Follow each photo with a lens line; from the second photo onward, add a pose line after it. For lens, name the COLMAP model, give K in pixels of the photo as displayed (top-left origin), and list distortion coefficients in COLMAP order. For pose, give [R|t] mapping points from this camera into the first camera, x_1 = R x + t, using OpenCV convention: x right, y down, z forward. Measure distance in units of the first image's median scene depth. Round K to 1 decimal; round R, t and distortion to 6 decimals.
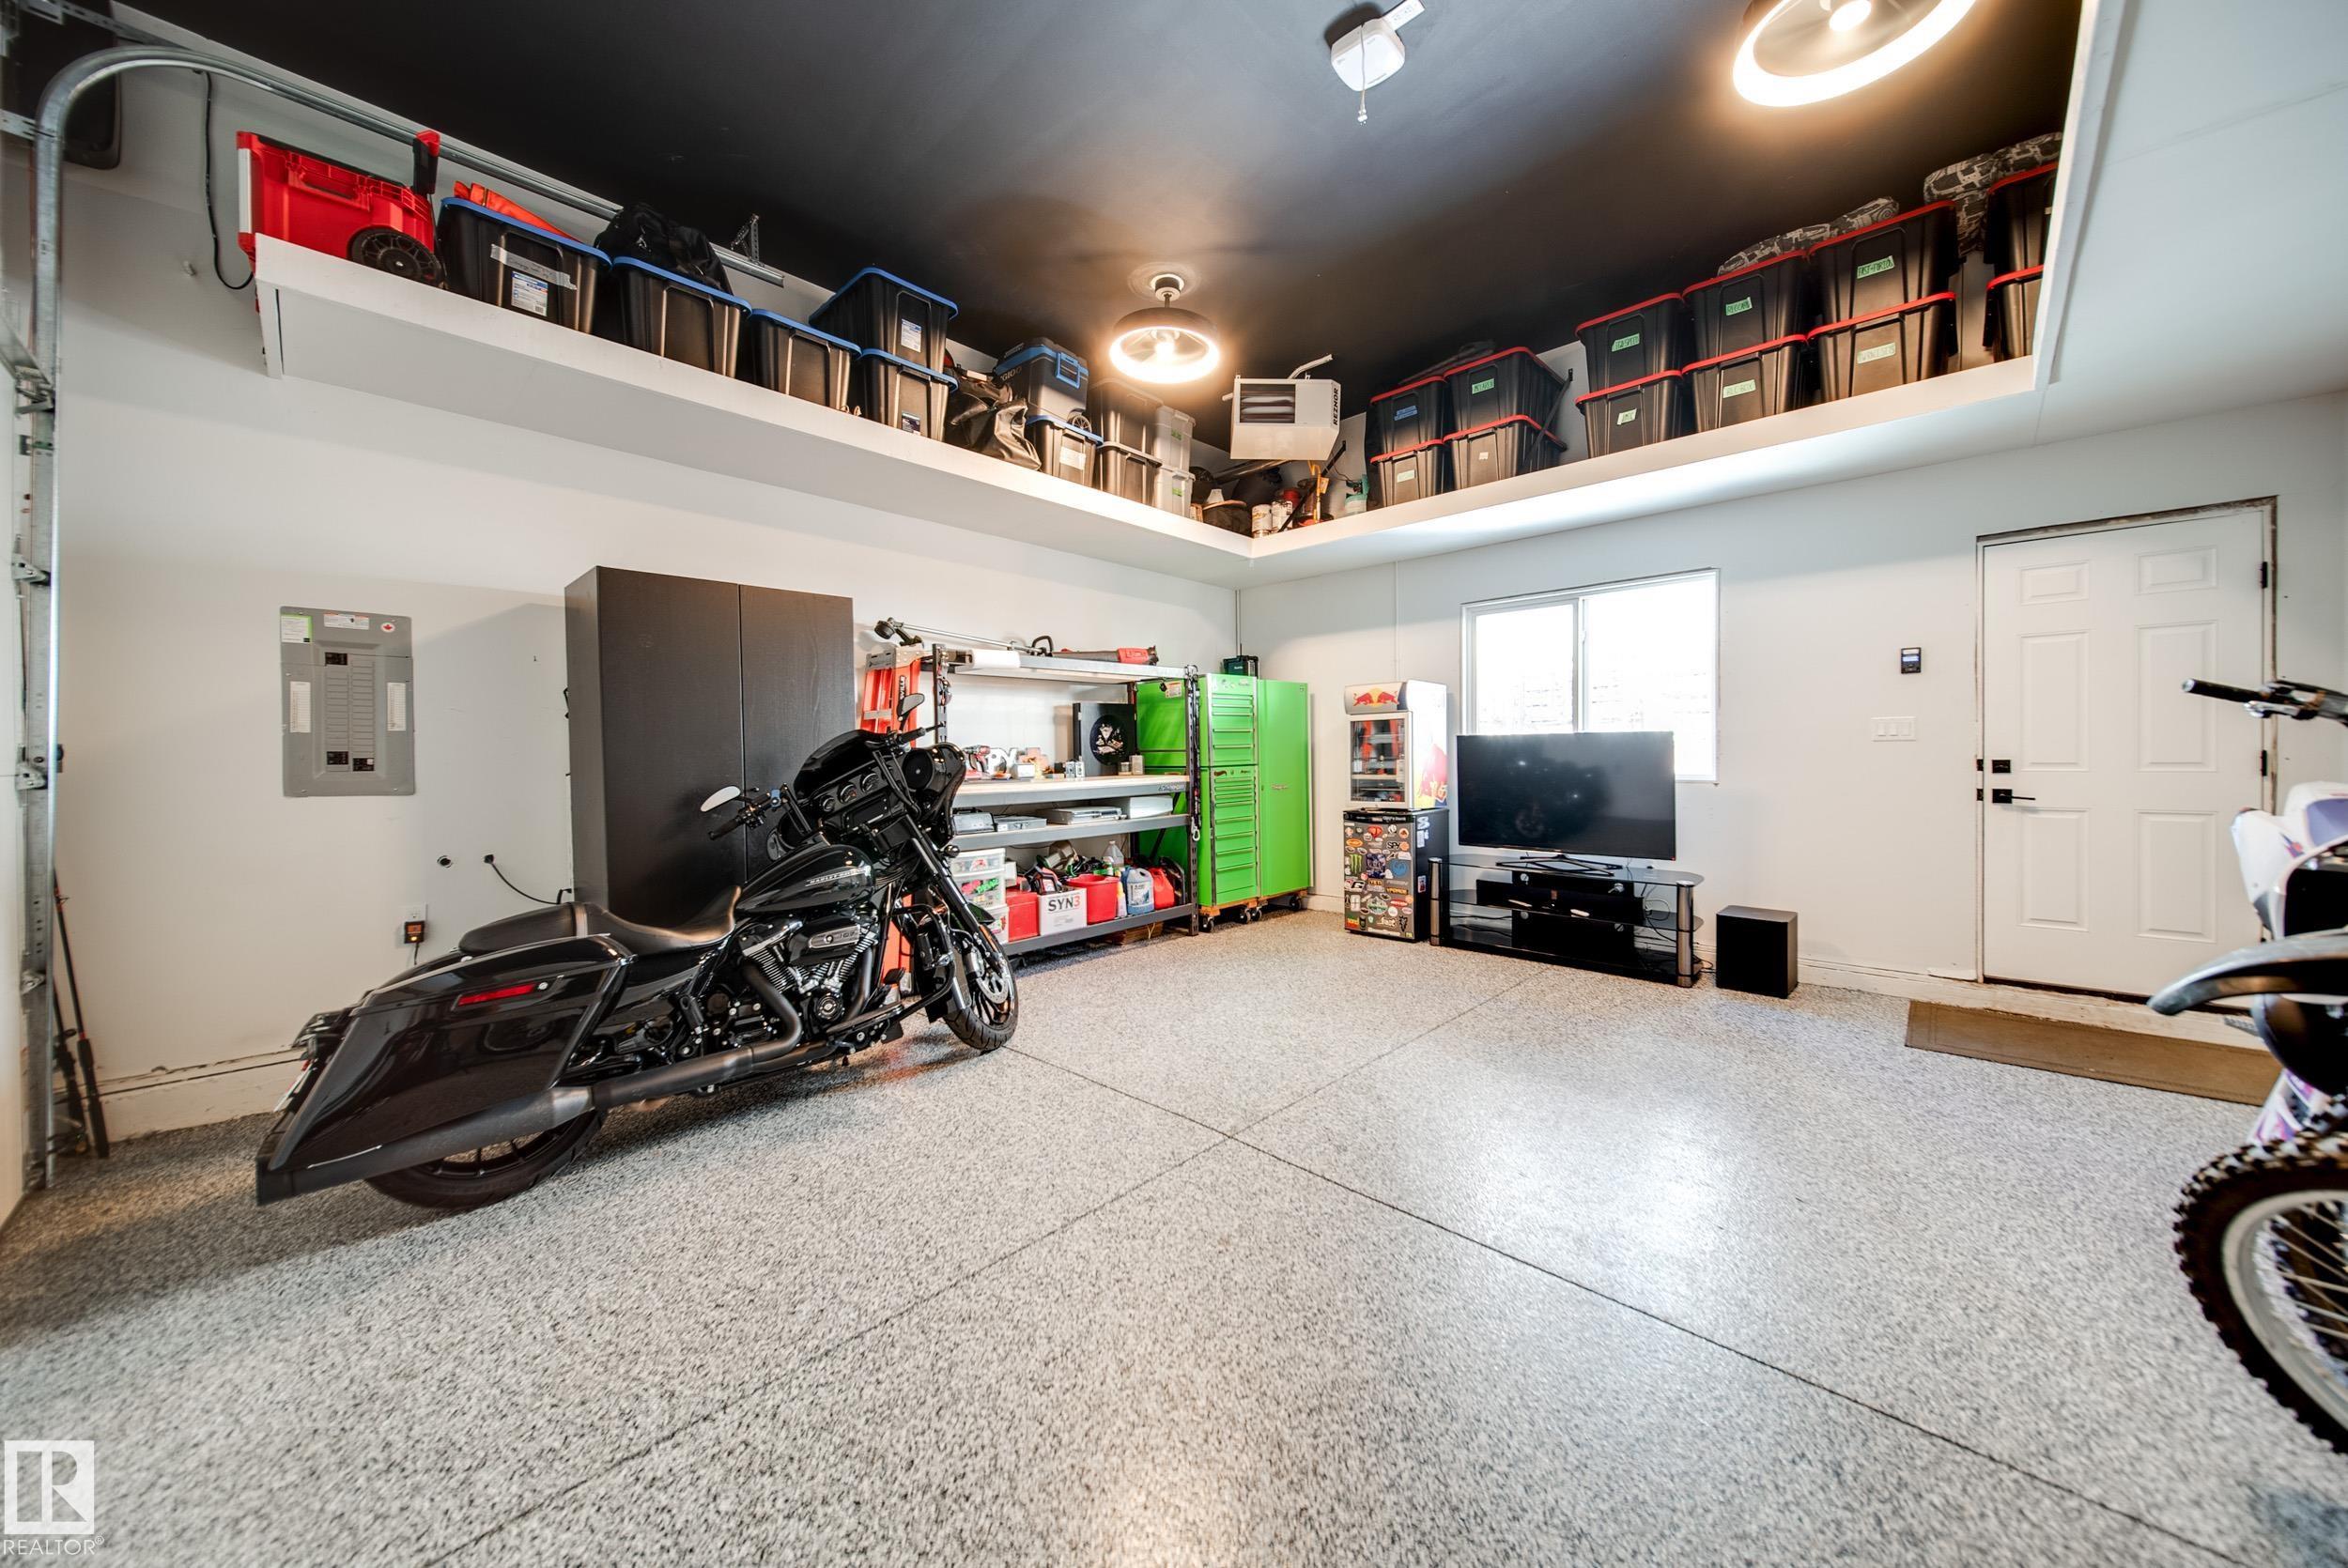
lens RADIAL K [[837.6, 0, 1174.7], [0, 837.6, 768.8], [0, 0, 1]] dist [-0.002055, -0.000107]
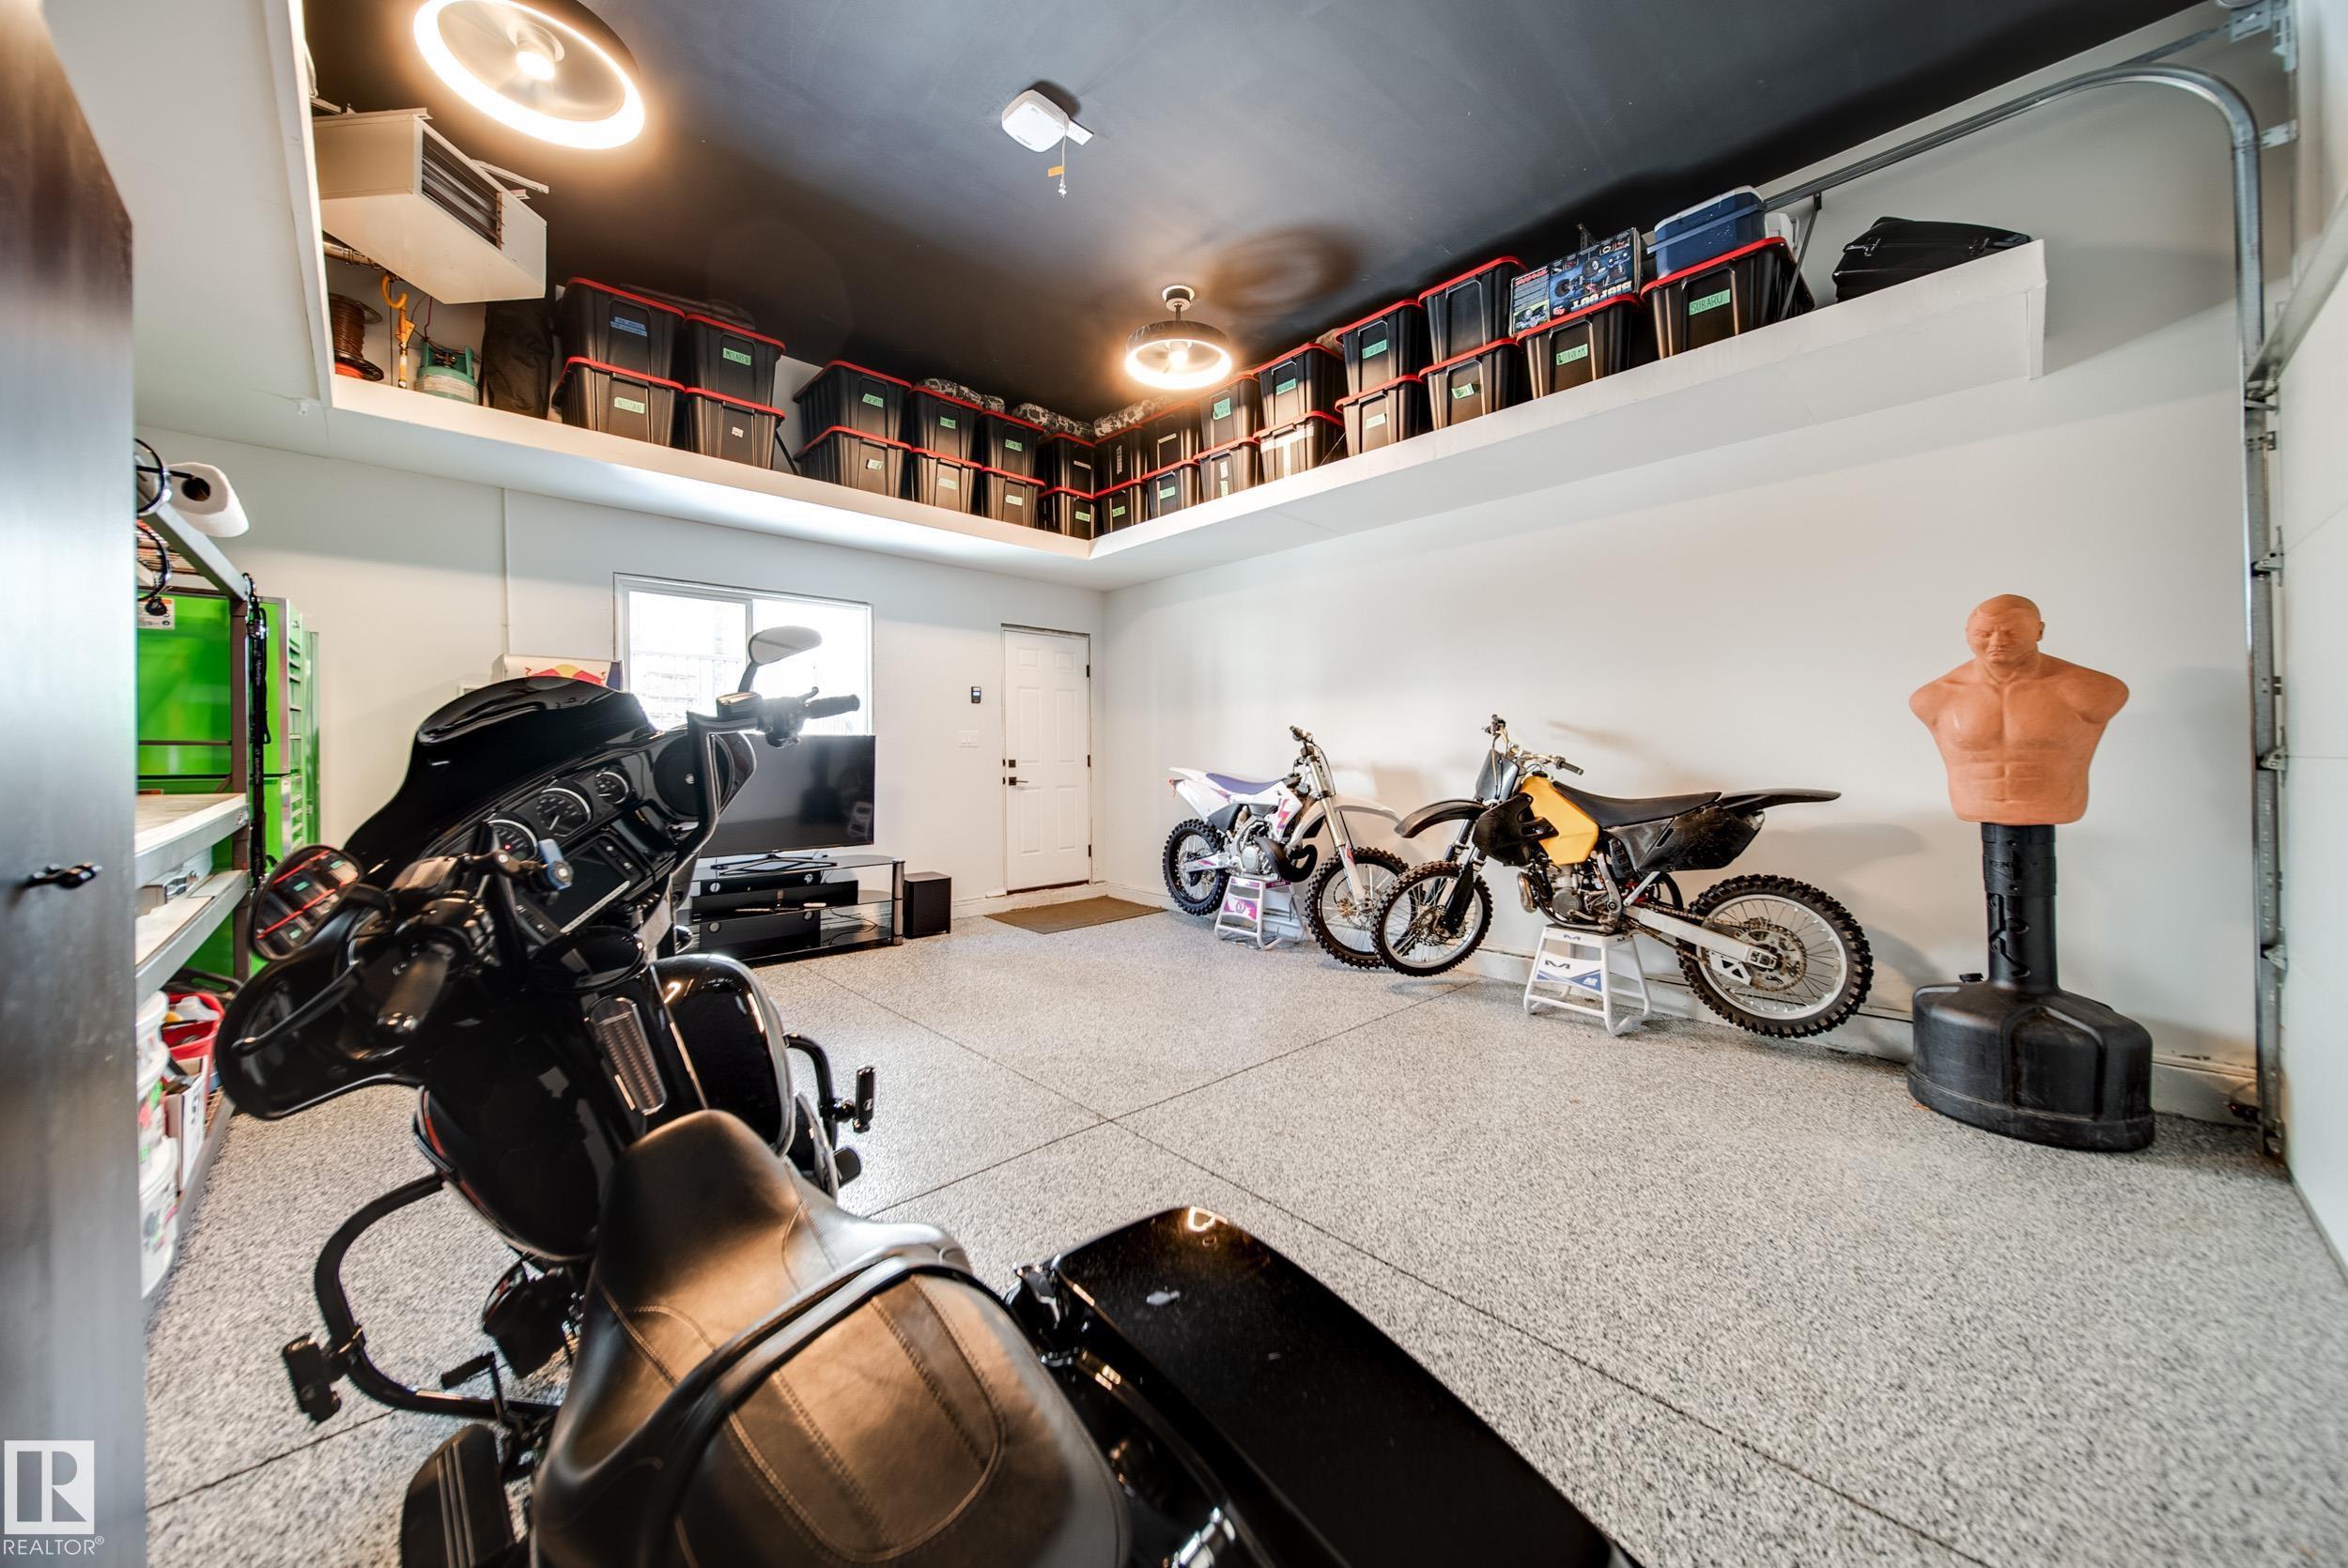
lens RADIAL K [[837.6, 0, 1174.8], [0, 837.6, 760.5], [0, 0, 1]] dist [-0.002055, -0.000107]
pose [[0.033384, 0.000947, 0.999442, -0.697192], [0.018490, 0.999828, -0.001565, -0.000476], [-0.999272, 0.018532, 0.033361, 0.635134]]
